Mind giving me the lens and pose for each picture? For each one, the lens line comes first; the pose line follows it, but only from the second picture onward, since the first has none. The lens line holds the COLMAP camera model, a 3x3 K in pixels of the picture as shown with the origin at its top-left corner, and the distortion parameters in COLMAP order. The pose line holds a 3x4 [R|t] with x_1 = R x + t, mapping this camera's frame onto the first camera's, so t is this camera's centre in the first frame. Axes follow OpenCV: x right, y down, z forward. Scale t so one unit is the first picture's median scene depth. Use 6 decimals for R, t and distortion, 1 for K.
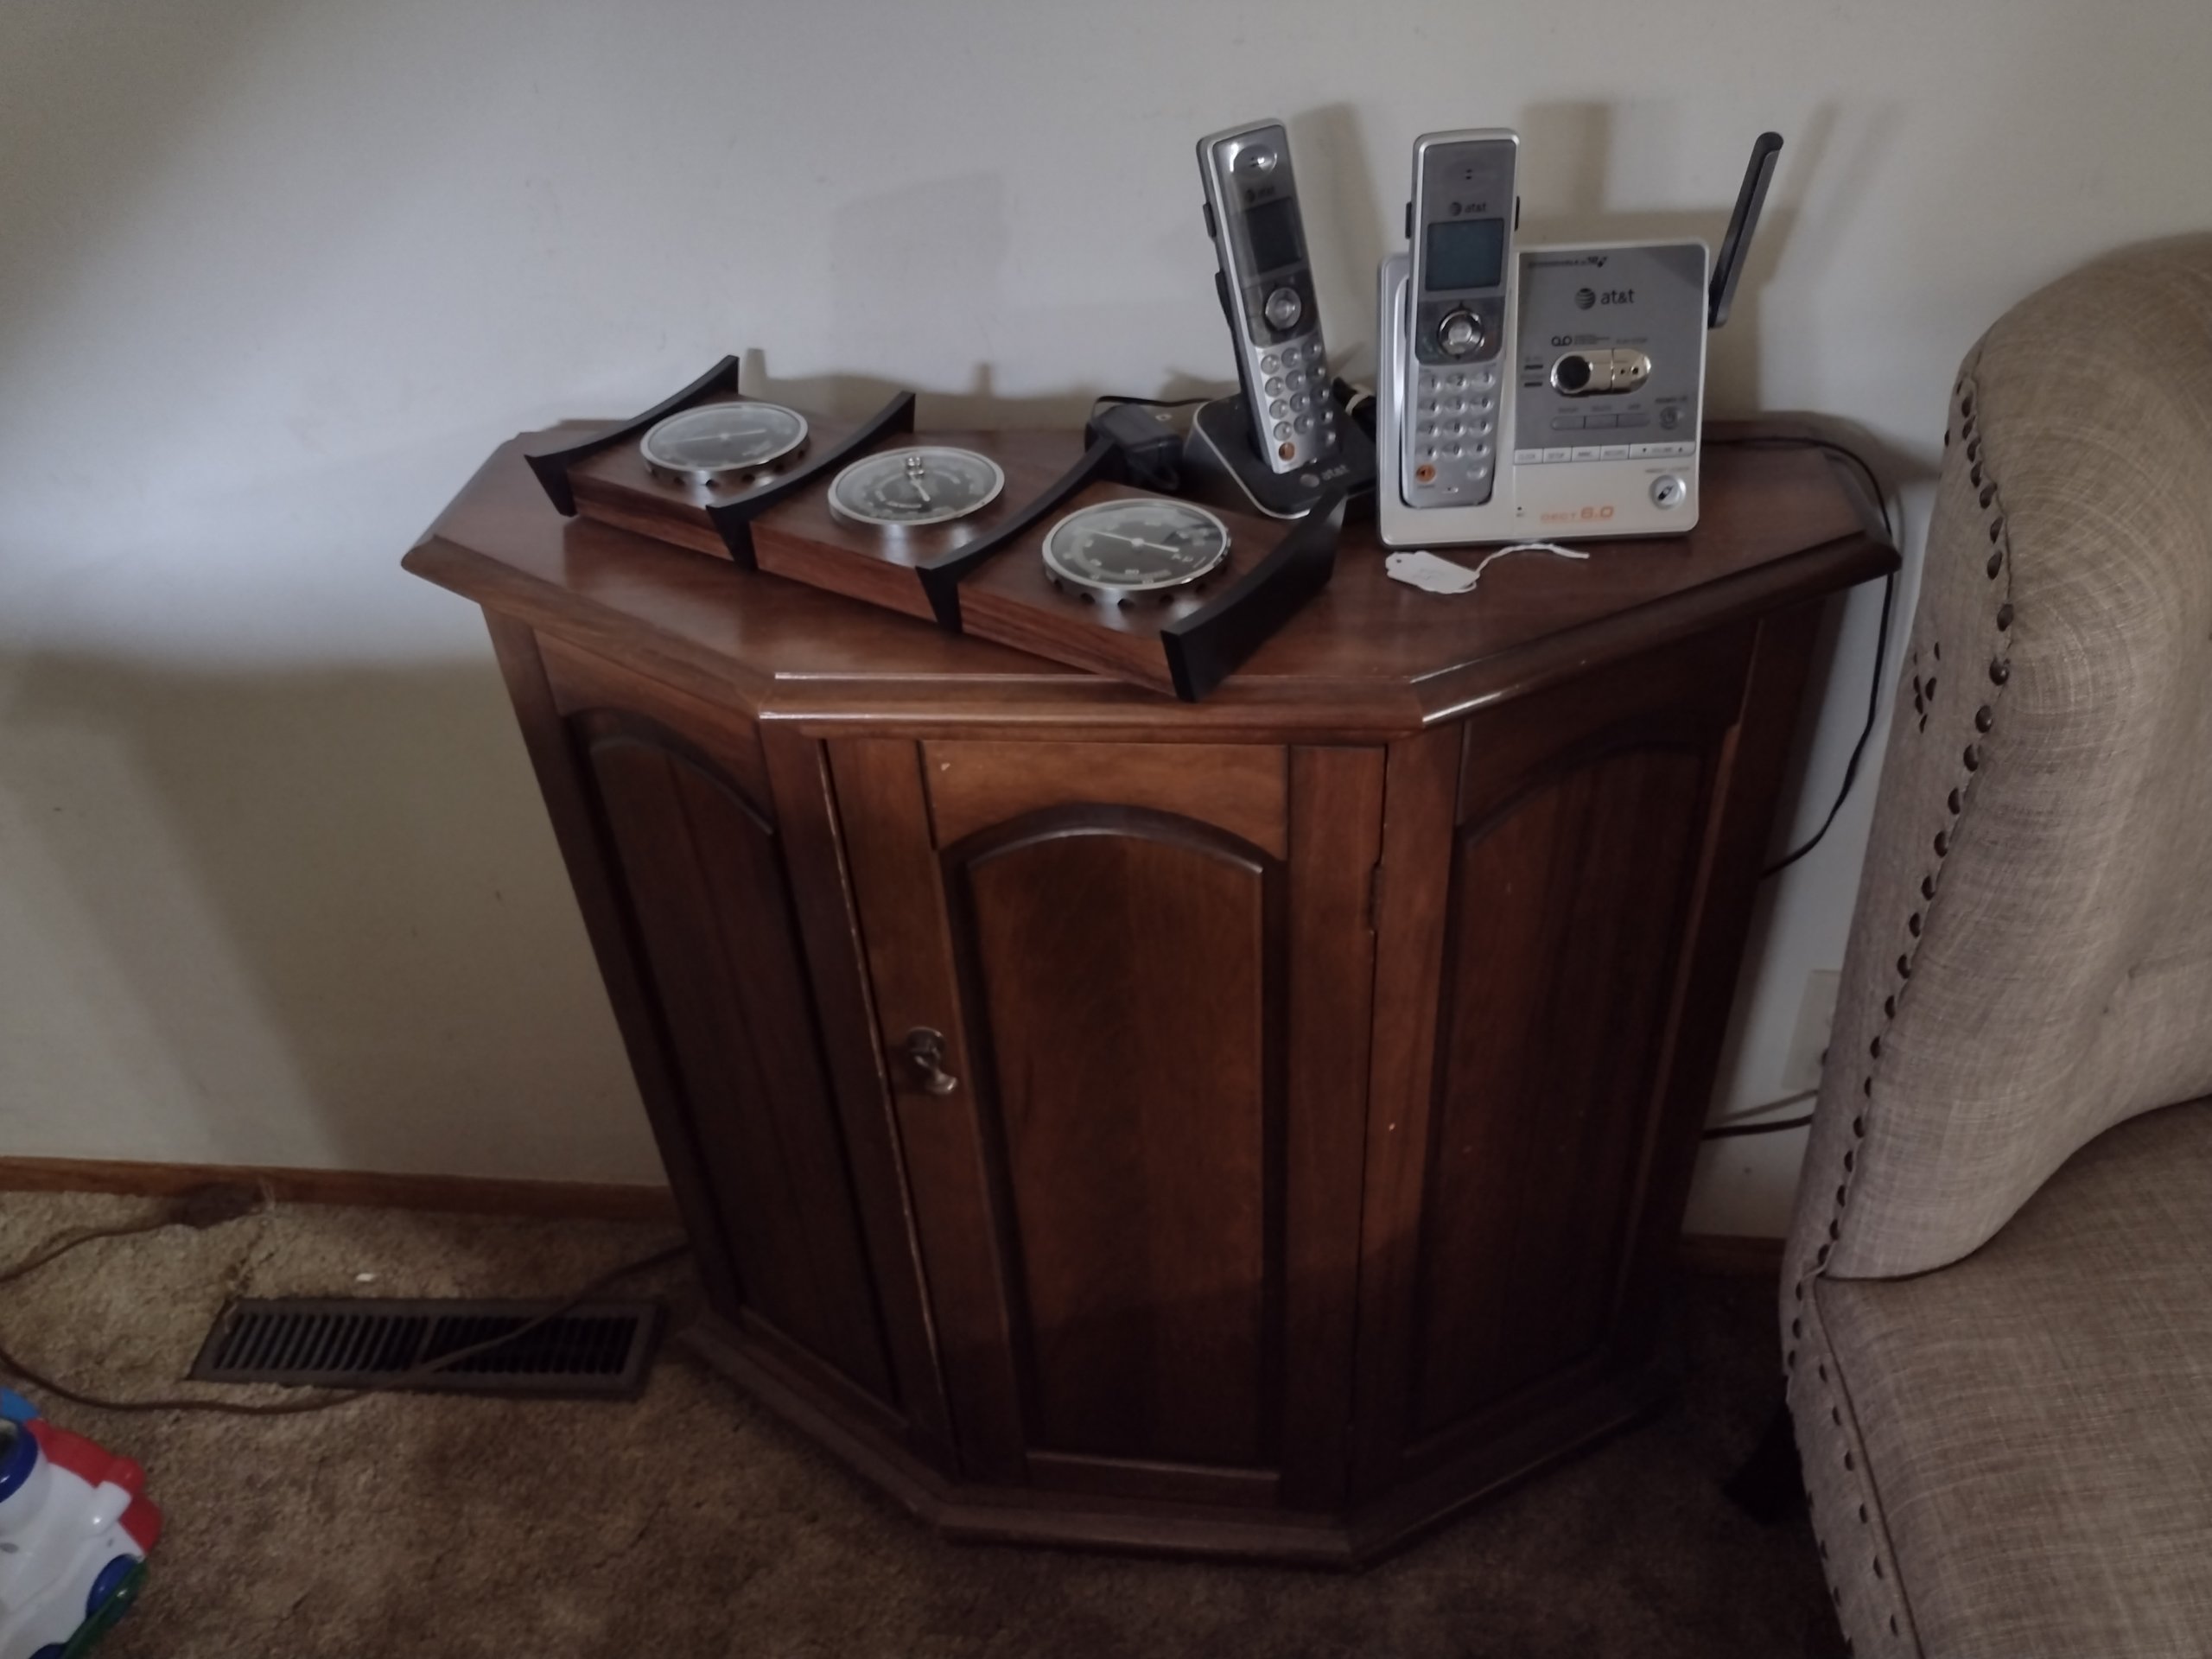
lens RADIAL K [[1707.4, 0, 1103.0], [0, 1707.4, 837.8], [0, 0, 1]] dist [0.040483, -0.021302]
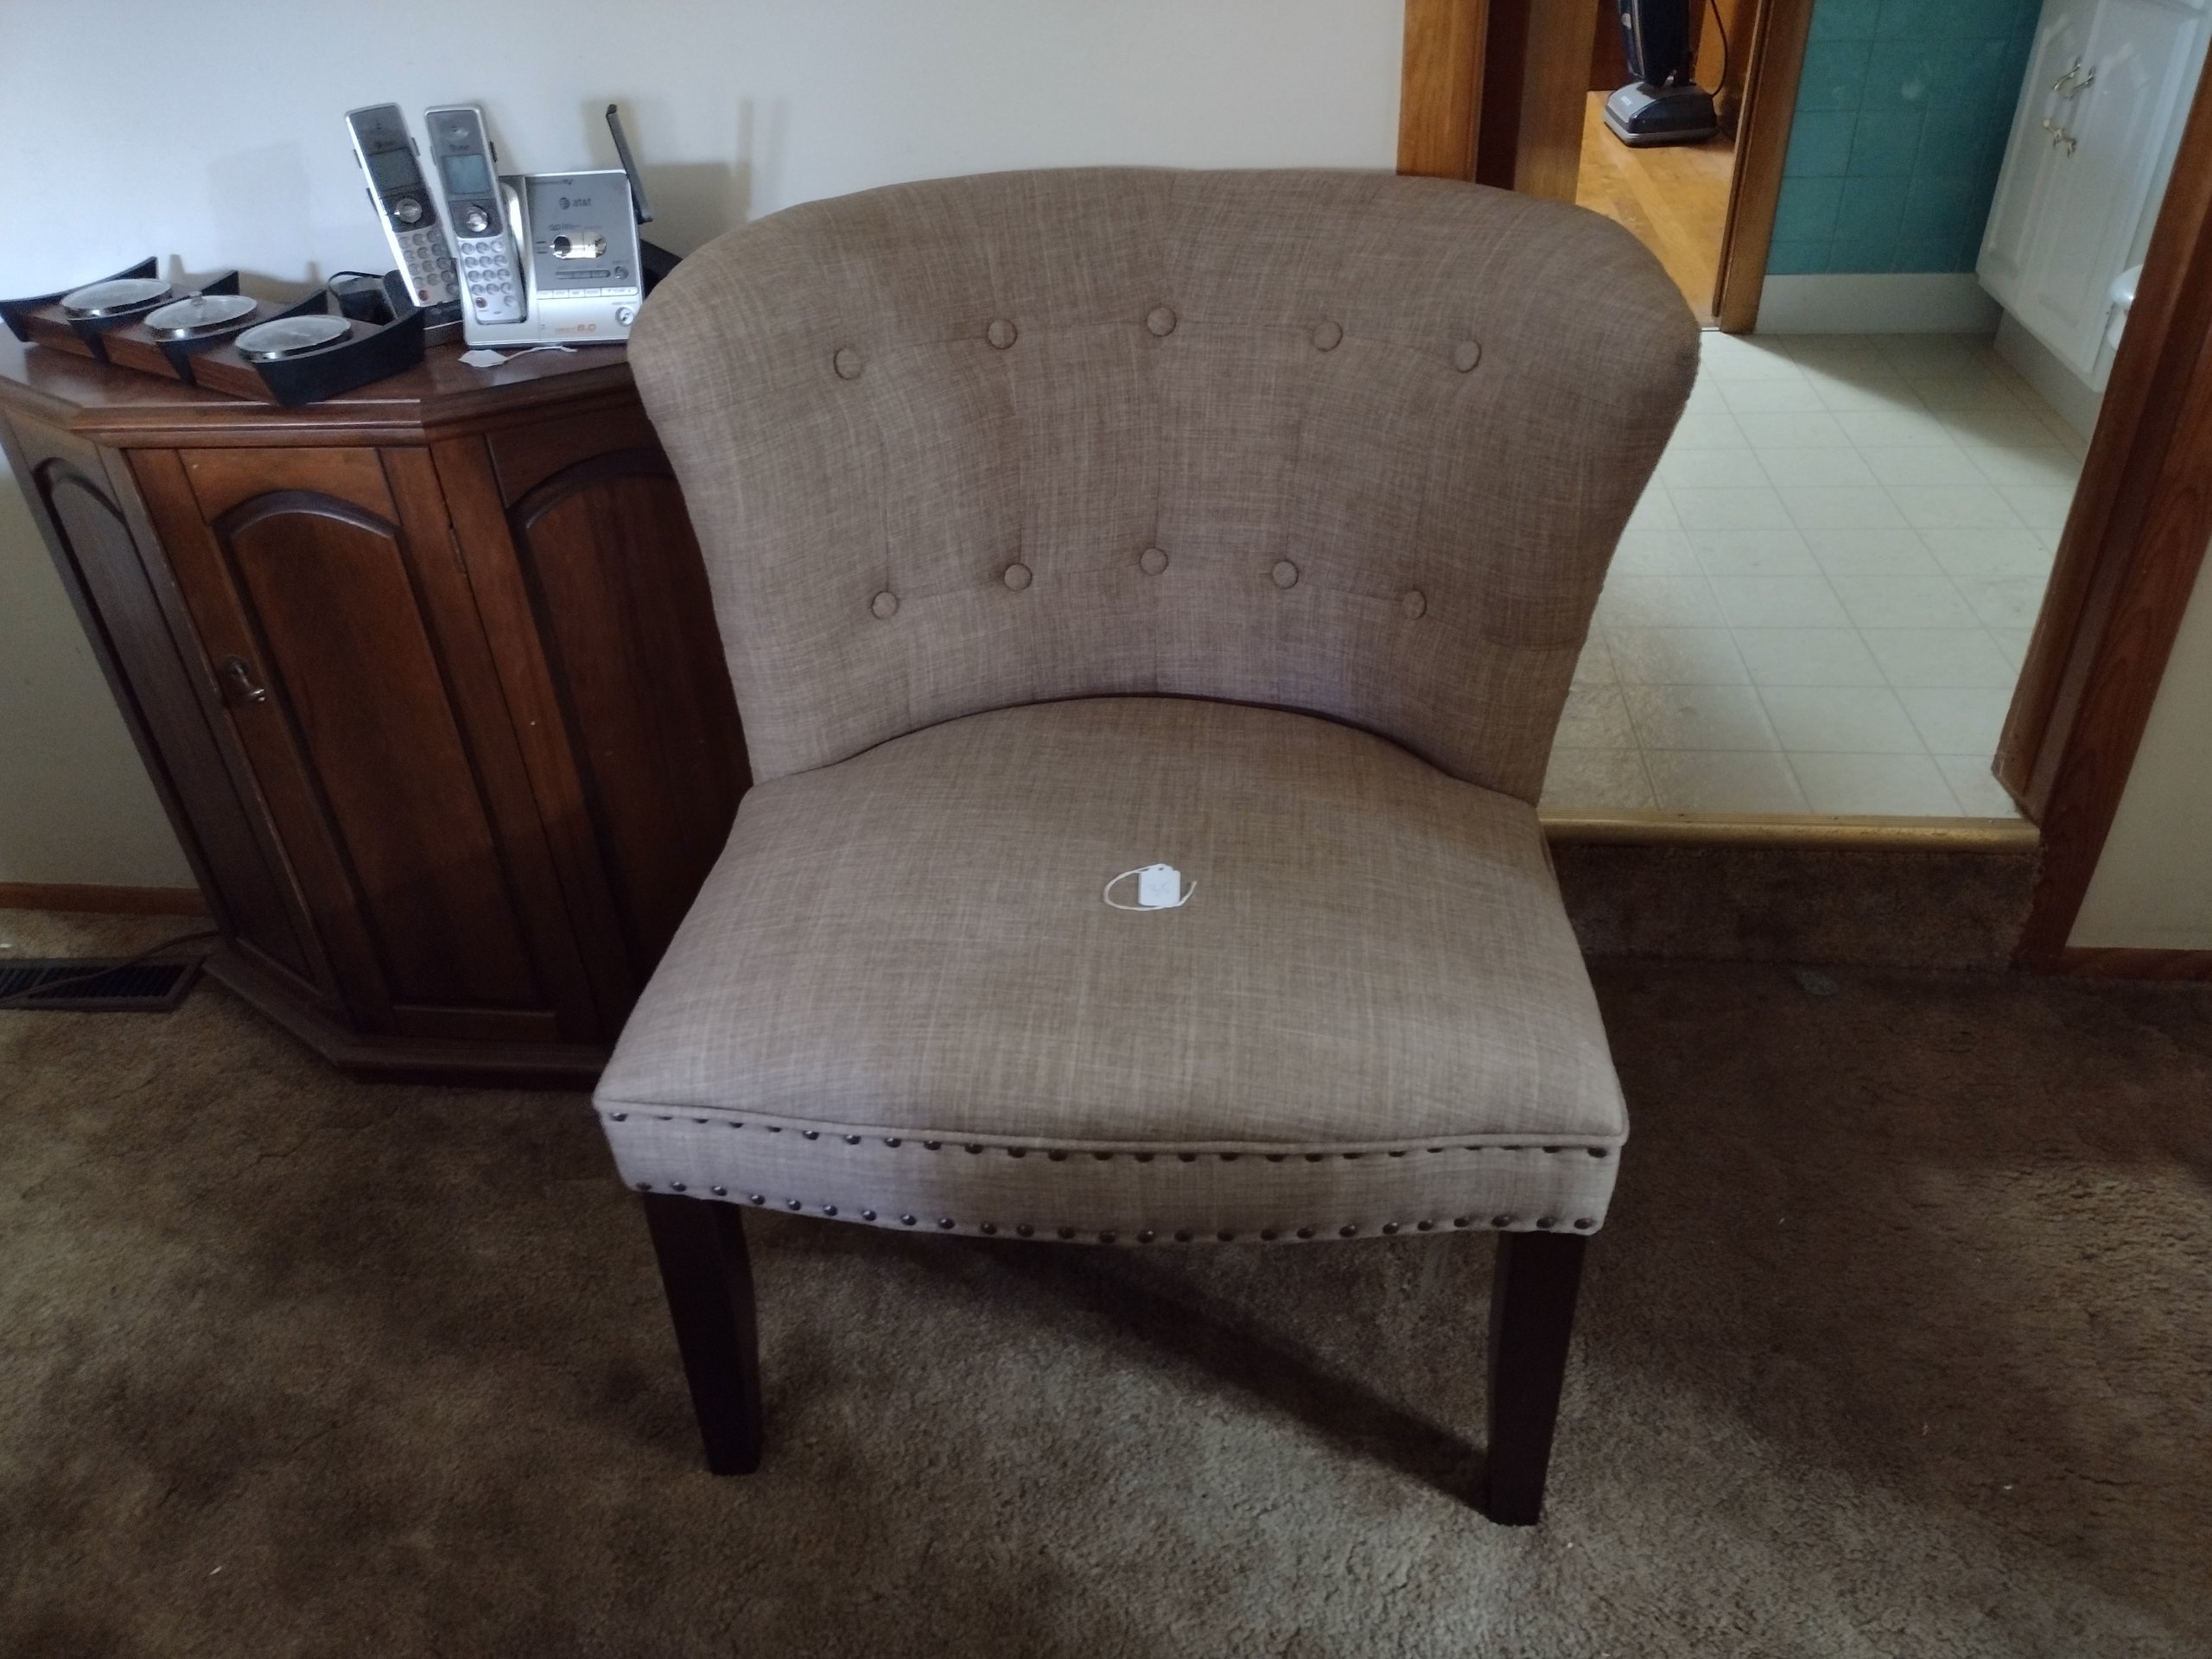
lens RADIAL K [[1707.4, 0, 1113.1], [0, 1707.4, 823.1], [0, 0, 1]] dist [0.040483, -0.021302]
pose [[0.999921, 0.006552, -0.010689, 0.703303], [-0.007242, 0.997802, -0.065873, 0.350390], [0.010234, 0.065945, 0.997771, -0.576869]]
